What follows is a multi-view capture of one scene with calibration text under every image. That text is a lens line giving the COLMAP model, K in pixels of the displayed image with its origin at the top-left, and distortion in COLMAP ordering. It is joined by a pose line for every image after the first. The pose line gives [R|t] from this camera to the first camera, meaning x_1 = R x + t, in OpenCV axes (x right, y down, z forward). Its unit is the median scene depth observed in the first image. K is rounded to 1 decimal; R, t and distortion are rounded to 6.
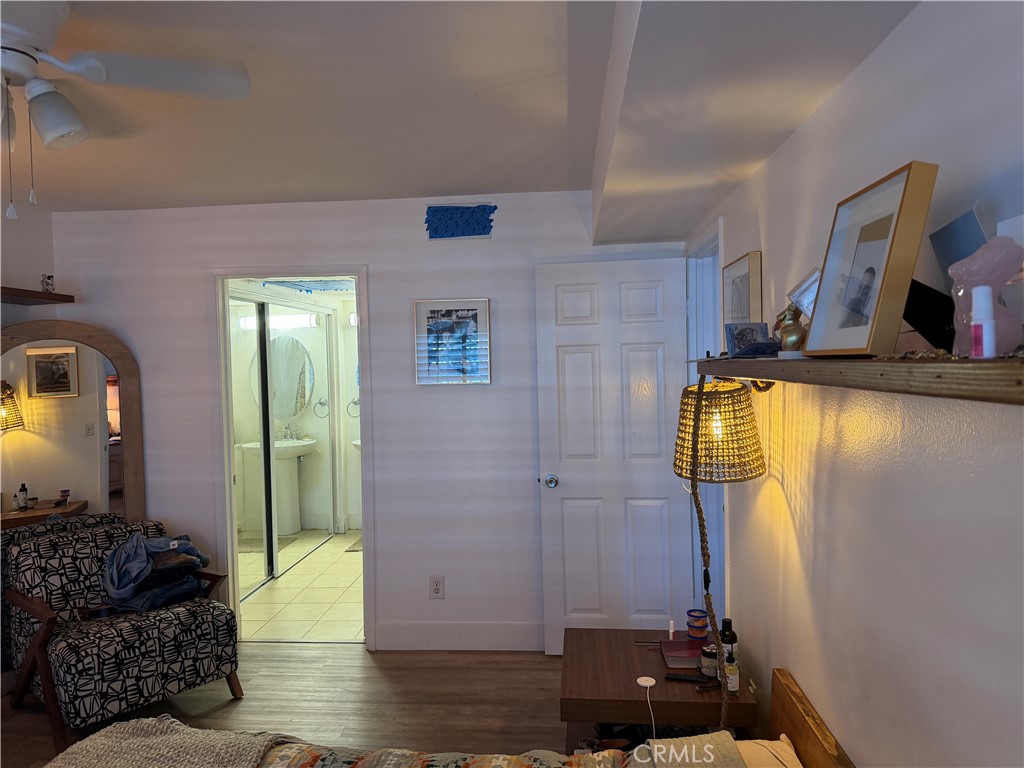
lens RADIAL K [[733.6, 0, 497.2], [0, 733.6, 360.5], [0, 0, 1]] dist [0.006096, -0.003287]
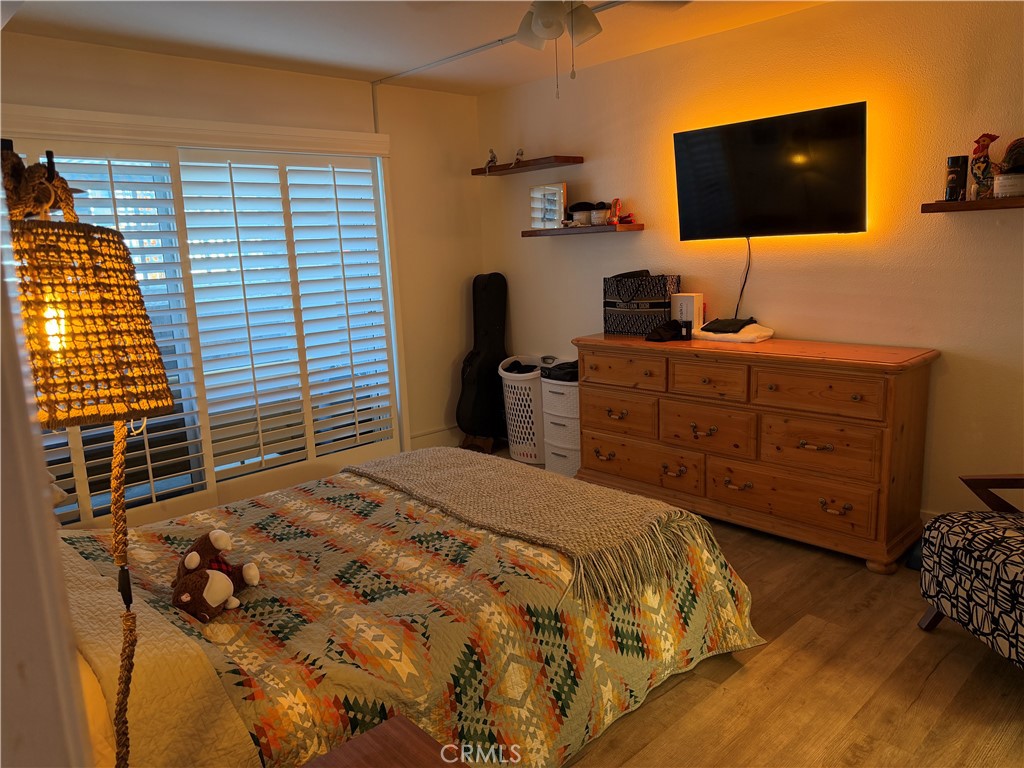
lens RADIAL K [[716.8, 0, 509.5], [0, 716.8, 384.0], [0, 0, 1]] dist [0.004620, -0.004859]
pose [[-0.654310, 0.193128, -0.731150, 0.256866], [0.051043, 0.975913, 0.212103, 0.031210], [0.754502, 0.101461, -0.648408, 0.886067]]
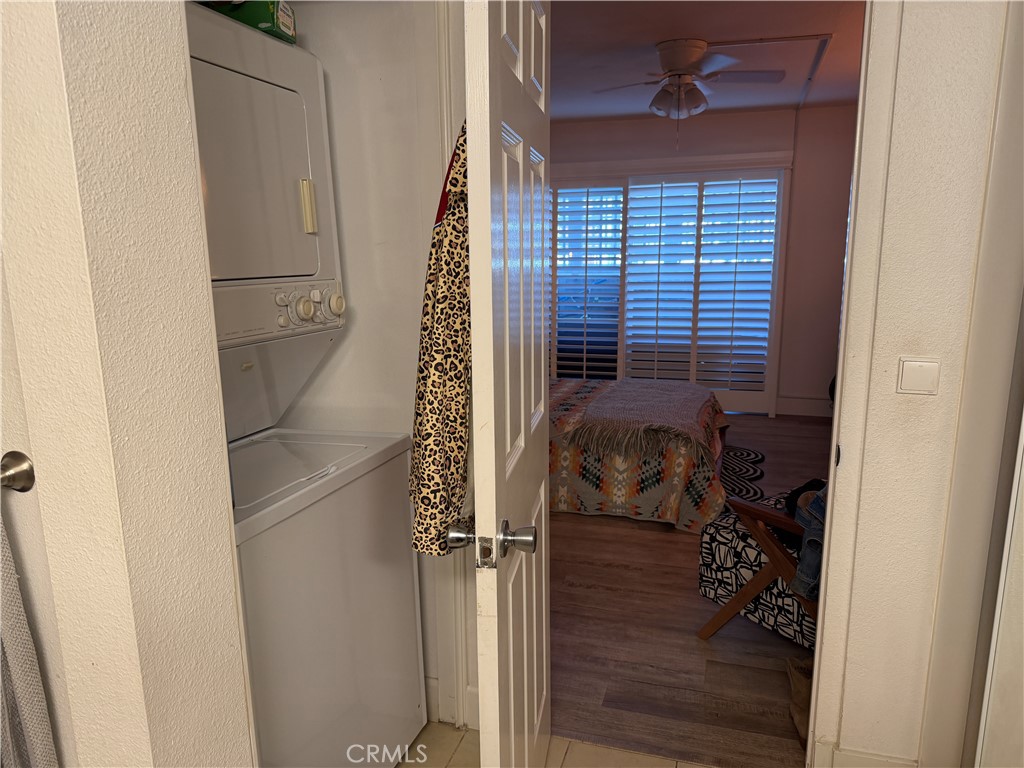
lens RADIAL K [[710.8, 0, 513.4], [0, 710.8, 394.8], [0, 0, 1]] dist [0.087899, -0.001120]
pose [[-0.977593, -0.004603, 0.210452, -0.288317], [0.039285, 0.978206, 0.203885, 0.038935], [-0.206804, 0.207584, -0.956107, 1.559311]]
